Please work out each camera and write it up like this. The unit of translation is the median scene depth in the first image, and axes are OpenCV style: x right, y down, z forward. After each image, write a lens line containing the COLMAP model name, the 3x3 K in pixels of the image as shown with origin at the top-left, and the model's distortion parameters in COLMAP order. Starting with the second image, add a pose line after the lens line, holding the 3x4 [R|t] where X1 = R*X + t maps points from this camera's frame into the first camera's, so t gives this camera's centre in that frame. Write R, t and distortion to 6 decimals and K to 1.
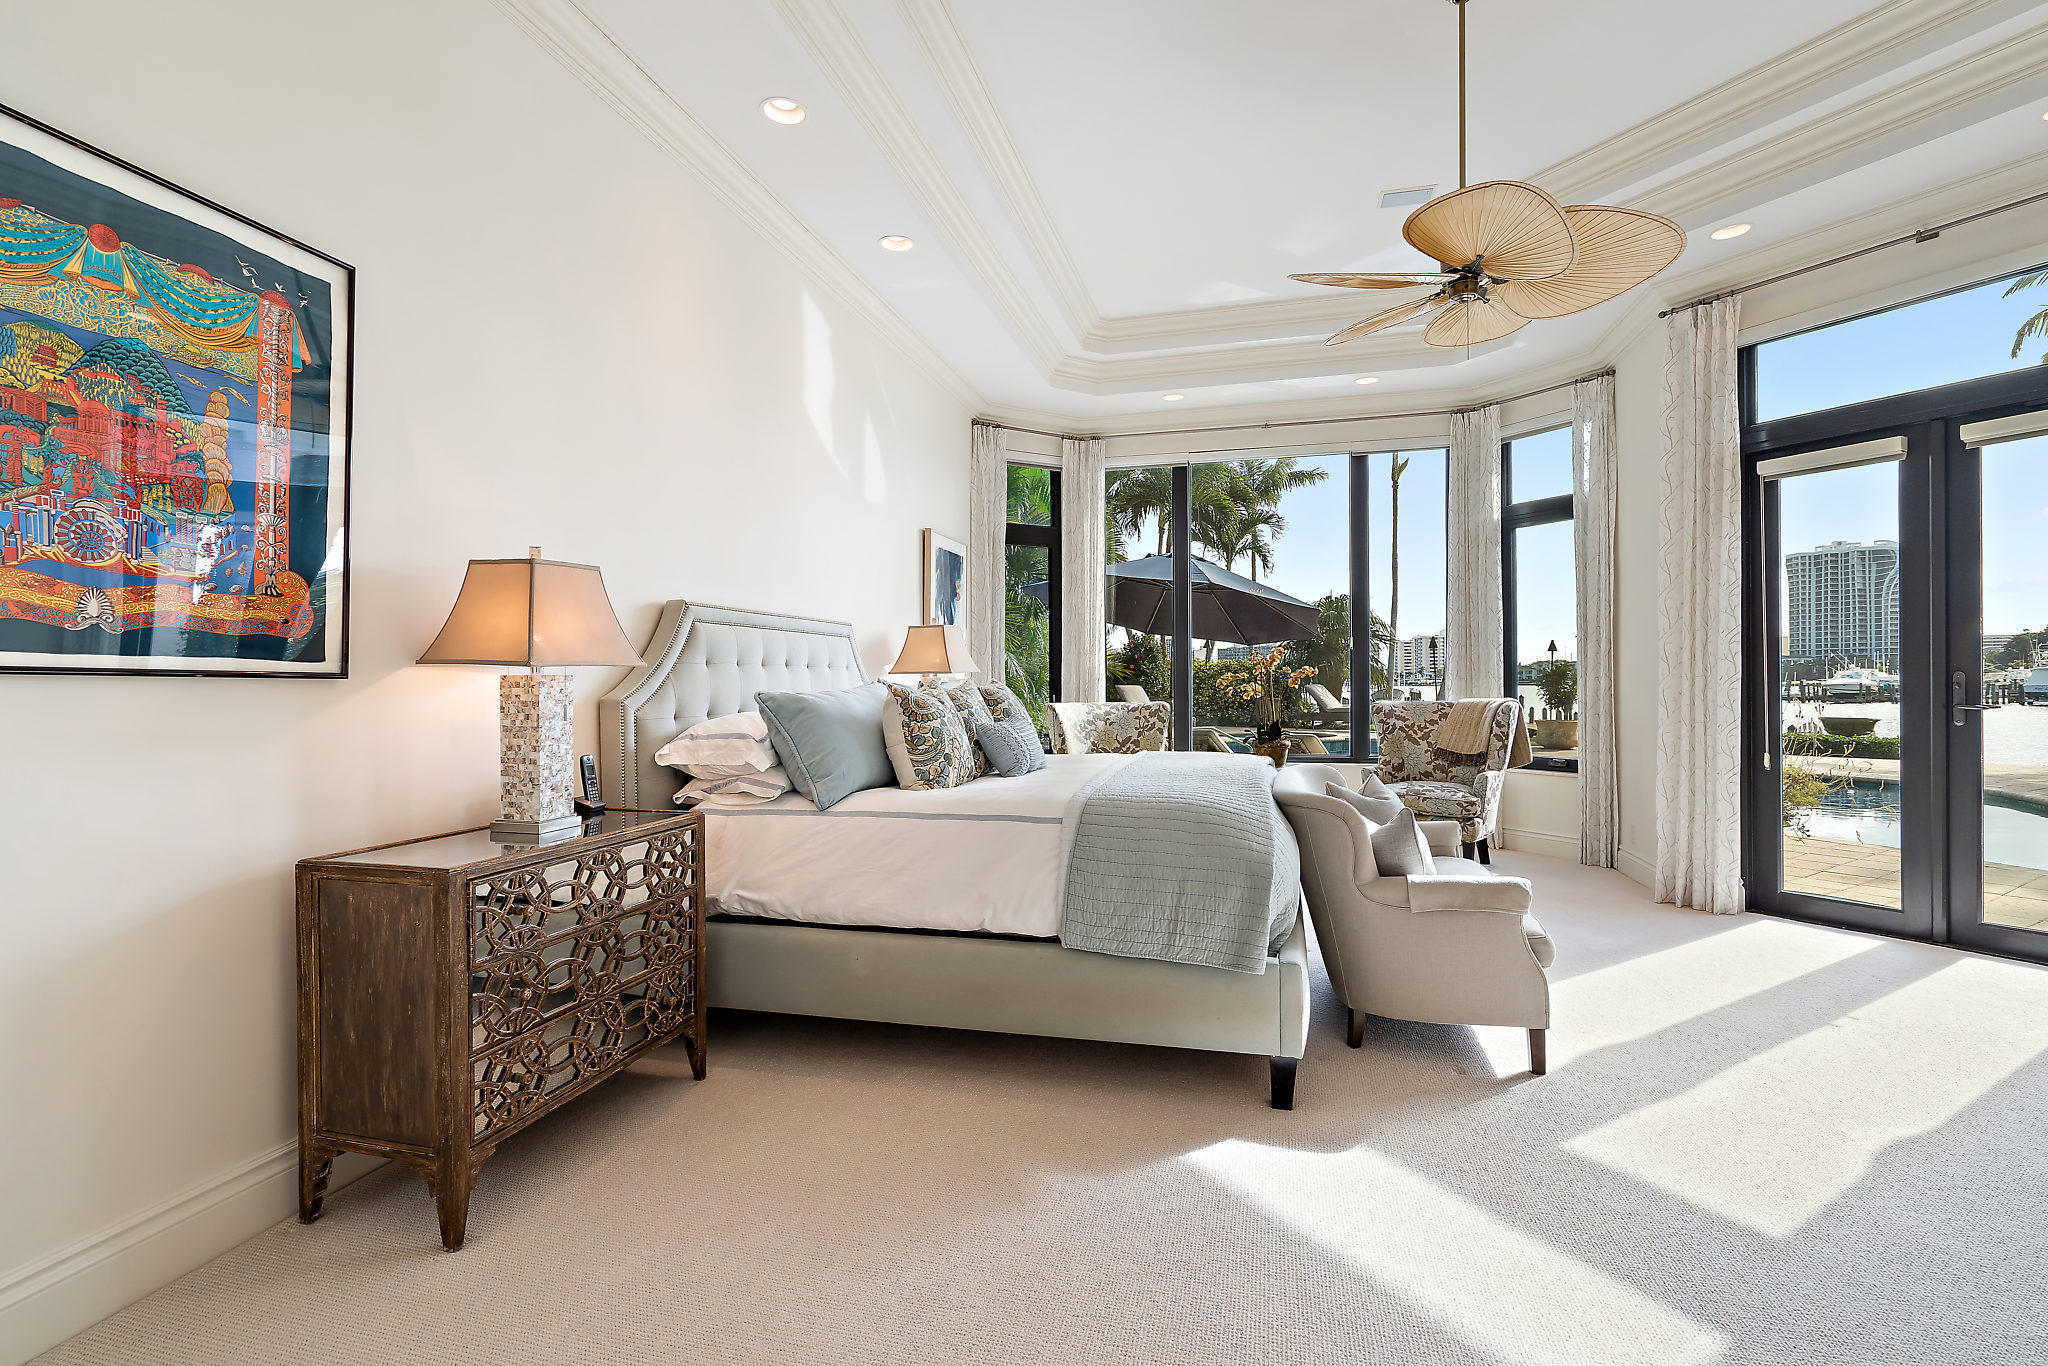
lens RADIAL K [[937.9, 0, 1031.0], [0, 937.9, 672.5], [0, 0, 1]] dist [0.001851, 0.000939]
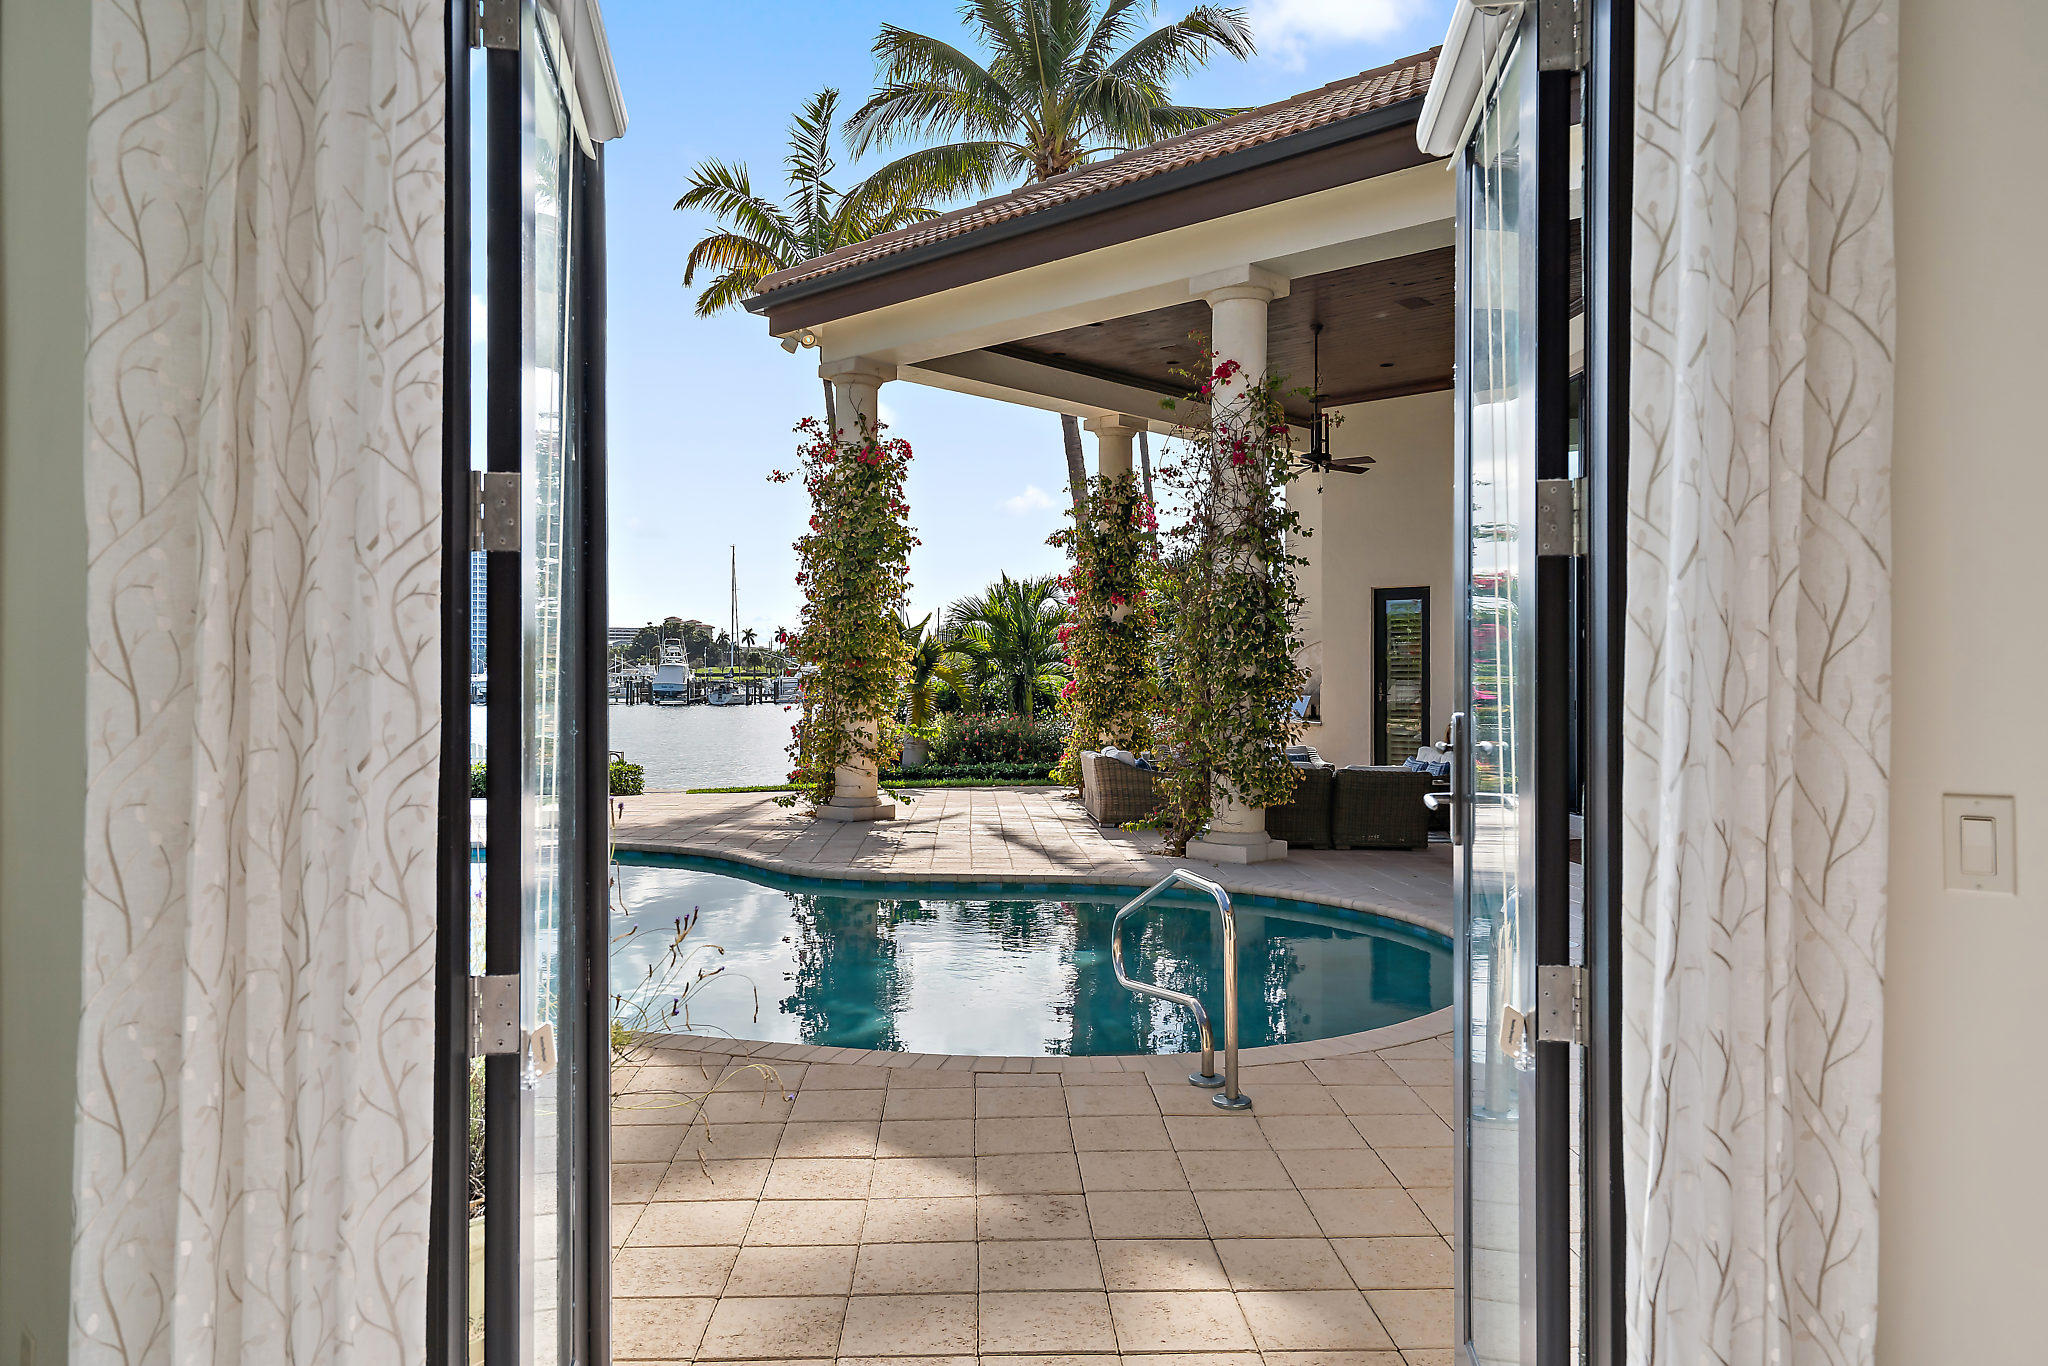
lens RADIAL K [[1387.3, 0, 1024.0], [0, 1387.3, 683.0], [0, 0, 1]] dist [-0.003398, -0.000460]
pose [[0.471217, 0.001487, 0.882016, 0.364056], [-0.014950, 0.999868, 0.006302, -0.010576], [-0.881891, -0.016156, 0.471177, 0.495392]]
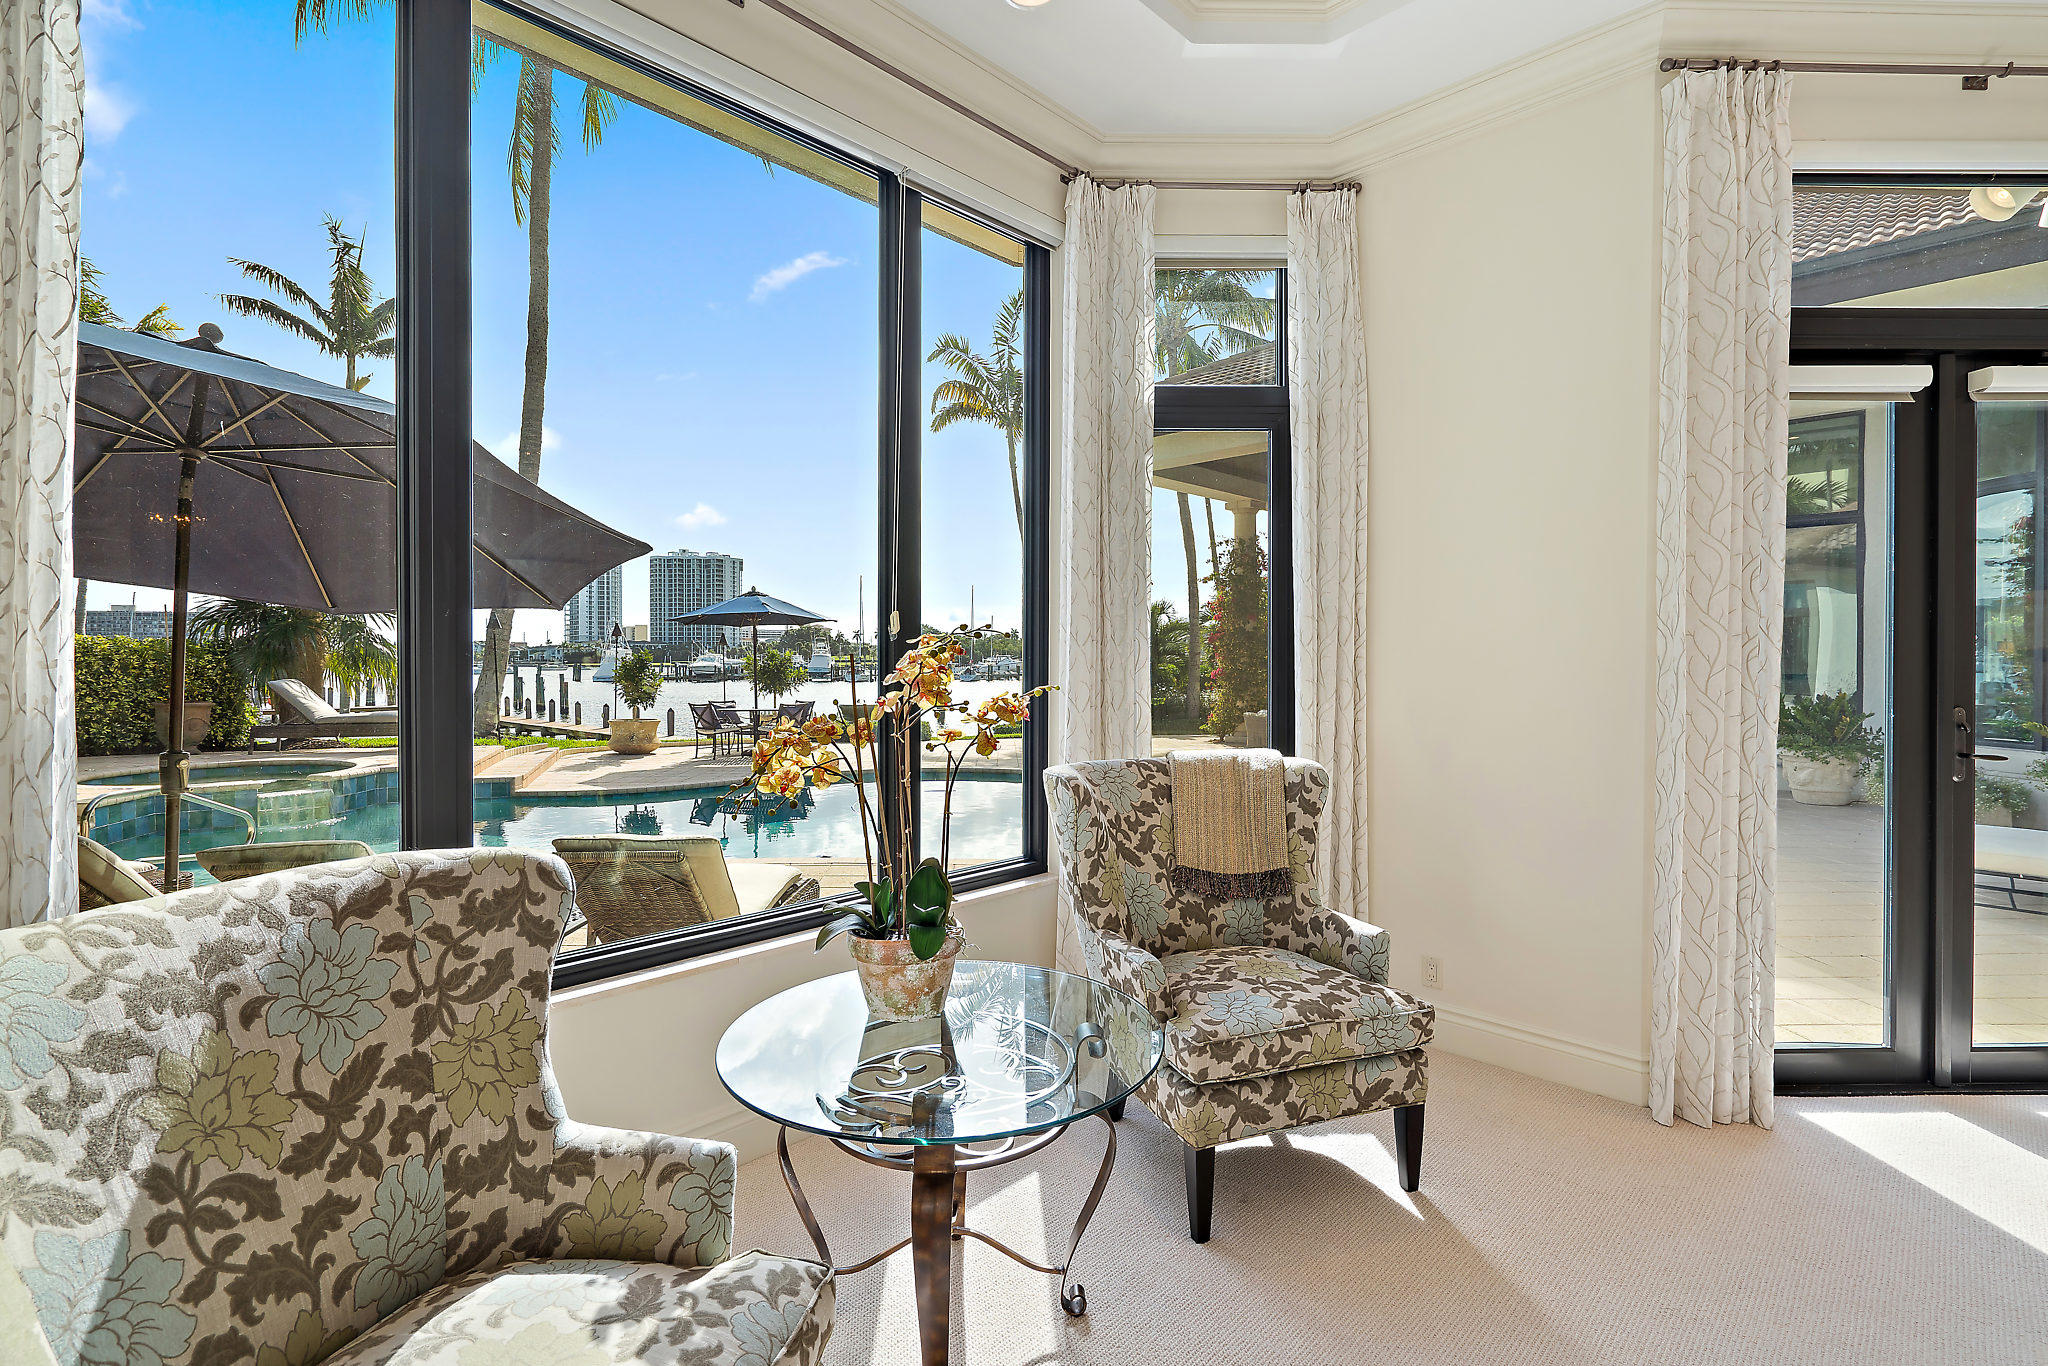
lens RADIAL K [[941.9, 0, 1012.1], [0, 941.9, 670.2], [0, 0, 1]] dist [-0.000782, 0.000272]
pose [[0.496379, -0.003131, 0.868100, -0.001735], [-0.012868, 0.999857, 0.010965, -0.017288], [-0.868011, -0.016613, 0.496268, 0.777121]]
